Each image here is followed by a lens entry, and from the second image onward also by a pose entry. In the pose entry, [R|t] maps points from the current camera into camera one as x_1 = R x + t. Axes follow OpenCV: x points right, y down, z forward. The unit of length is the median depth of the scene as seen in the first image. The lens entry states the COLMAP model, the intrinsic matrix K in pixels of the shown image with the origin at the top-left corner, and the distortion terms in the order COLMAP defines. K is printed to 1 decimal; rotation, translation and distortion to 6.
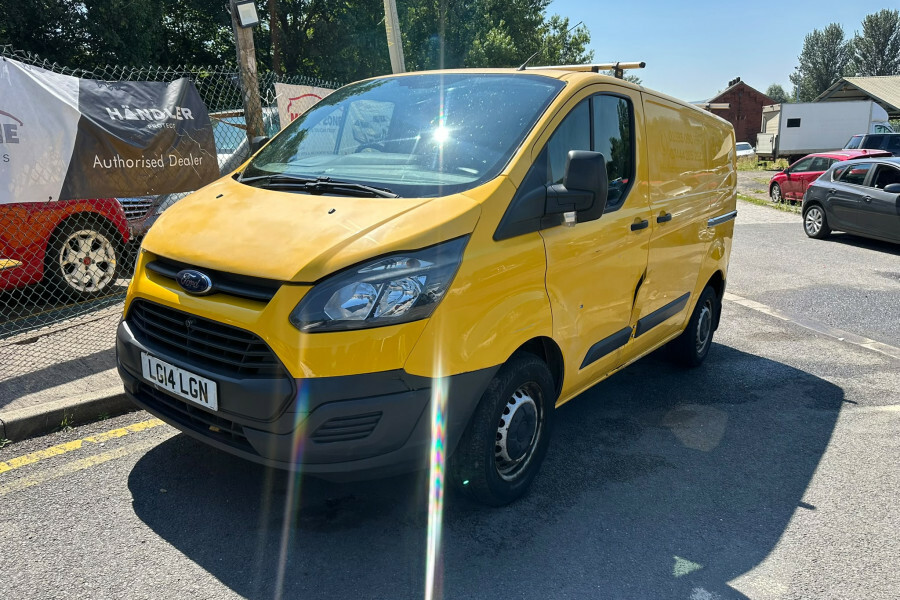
lens RADIAL K [[682.7, 0, 450.0], [0, 682.7, 300.0], [0, 0, 1]] dist [-0.001904, 0.001077]
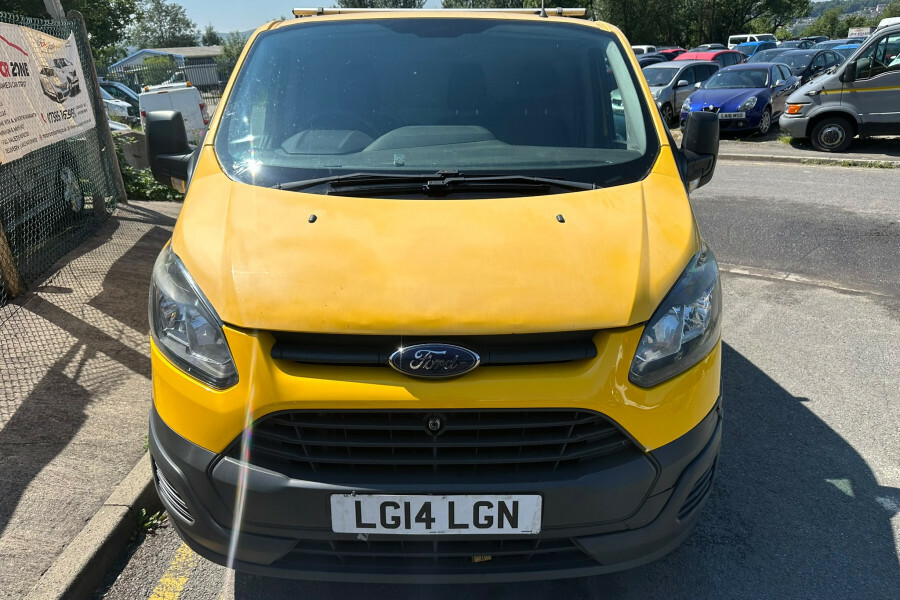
lens RADIAL K [[682.7, 0, 450.0], [0, 682.7, 300.0], [0, 0, 1]] dist [-0.001904, 0.001077]
pose [[0.787915, -0.217304, 0.576167, -0.480990], [0.162921, 0.975887, 0.145264, -0.115723], [-0.593840, -0.020586, 0.804320, 0.317942]]
